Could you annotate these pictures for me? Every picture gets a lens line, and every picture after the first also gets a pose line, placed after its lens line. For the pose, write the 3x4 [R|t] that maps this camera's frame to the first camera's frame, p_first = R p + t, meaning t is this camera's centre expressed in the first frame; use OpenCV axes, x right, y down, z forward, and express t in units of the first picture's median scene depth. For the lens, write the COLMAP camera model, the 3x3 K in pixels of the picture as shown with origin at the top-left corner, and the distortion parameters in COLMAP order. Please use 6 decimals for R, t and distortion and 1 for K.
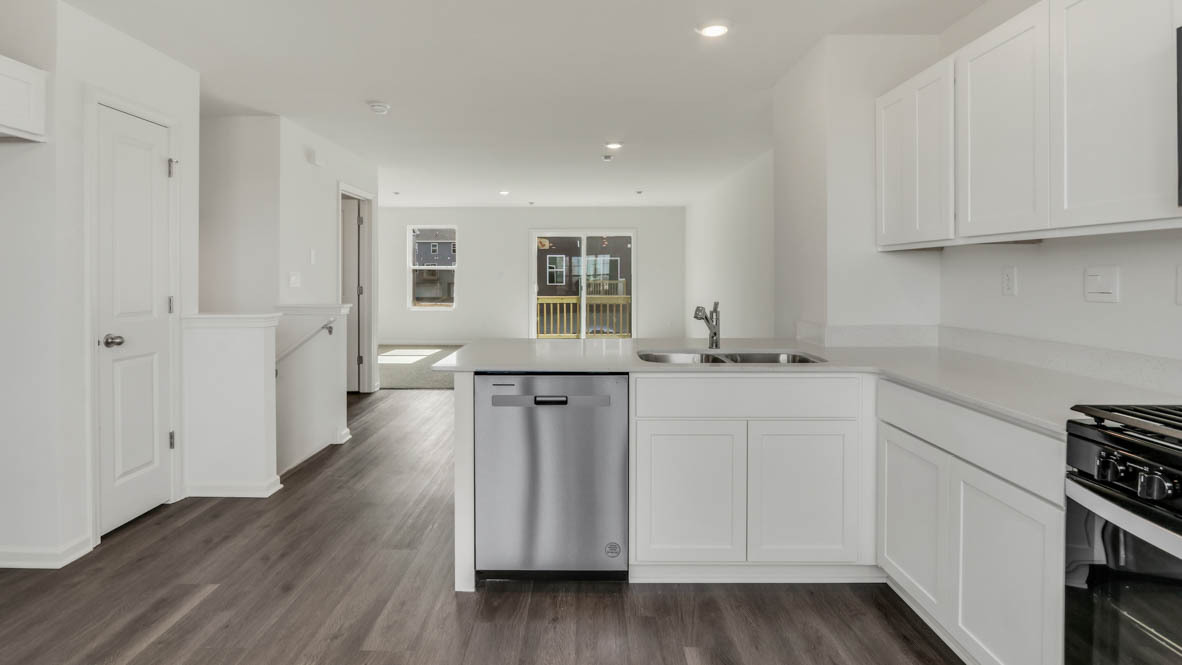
lens RADIAL K [[571.7, 0, 569.0], [0, 571.7, 279.2], [0, 0, 1]] dist [-0.003401, -0.000770]
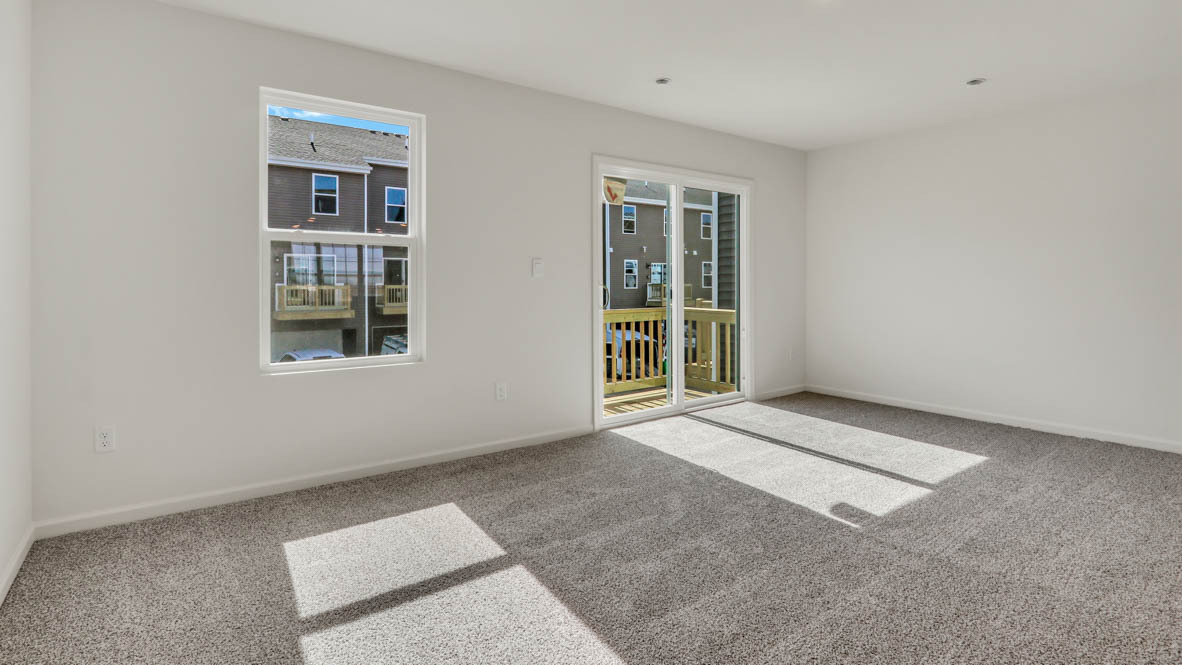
lens RADIAL K [[571.7, 0, 569.0], [0, 571.7, 279.2], [0, 0, 1]] dist [-0.003401, -0.000770]
pose [[0.793633, 0.004222, 0.608382, -0.336924], [0.003209, 0.999933, -0.011125, 0.007901], [-0.608388, 0.010781, 0.793567, 0.678362]]
